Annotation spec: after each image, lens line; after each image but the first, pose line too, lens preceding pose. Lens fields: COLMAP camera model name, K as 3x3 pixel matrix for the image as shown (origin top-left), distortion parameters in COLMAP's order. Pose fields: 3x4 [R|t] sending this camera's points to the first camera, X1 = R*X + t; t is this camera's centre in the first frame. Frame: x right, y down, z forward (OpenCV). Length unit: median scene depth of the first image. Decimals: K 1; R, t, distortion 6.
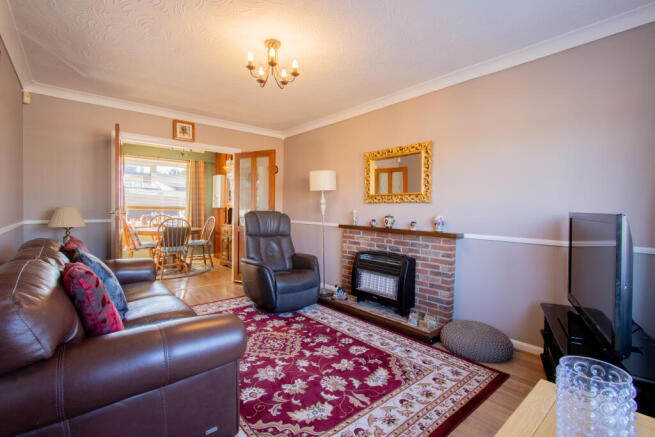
lens RADIAL K [[302.6, 0, 321.4], [0, 302.6, 214.3], [0, 0, 1]] dist [-0.012983, 0.001937]
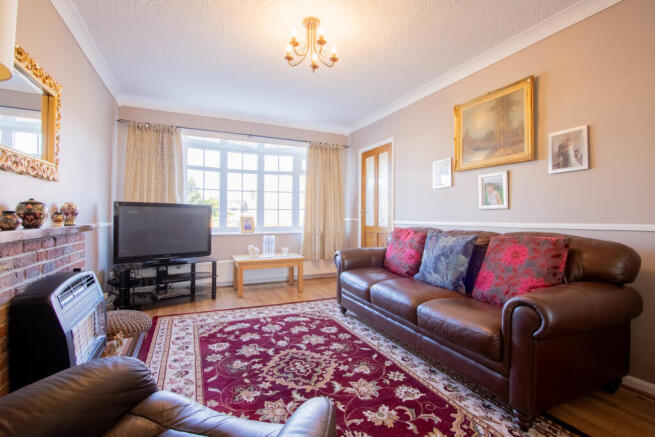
lens RADIAL K [[302.6, 0, 323.0], [0, 302.6, 214.9], [0, 0, 1]] dist [-0.012983, 0.001937]
pose [[-0.962423, -0.017416, 0.270994, -0.468987], [-0.013032, 0.999754, 0.017967, 0.016135], [-0.271240, 0.013761, -0.962413, 1.930389]]
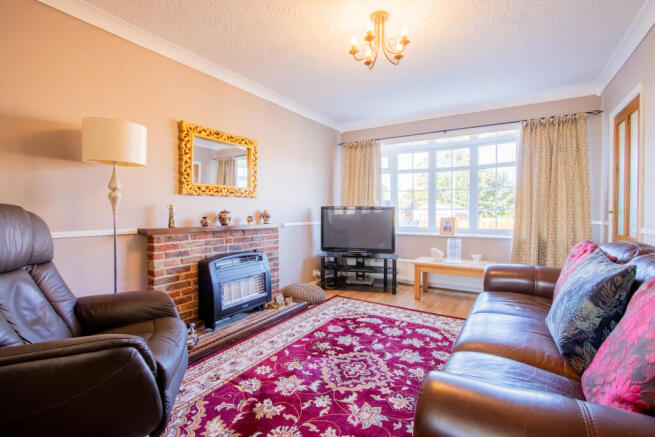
lens RADIAL K [[302.6, 0, 324.1], [0, 302.6, 215.9], [0, 0, 1]] dist [-0.012983, 0.001937]
pose [[-0.308040, -0.028064, 0.950959, -0.985046], [0.011740, 0.999377, 0.033296, -0.010256], [-0.951301, 0.021421, -0.307519, 1.462883]]
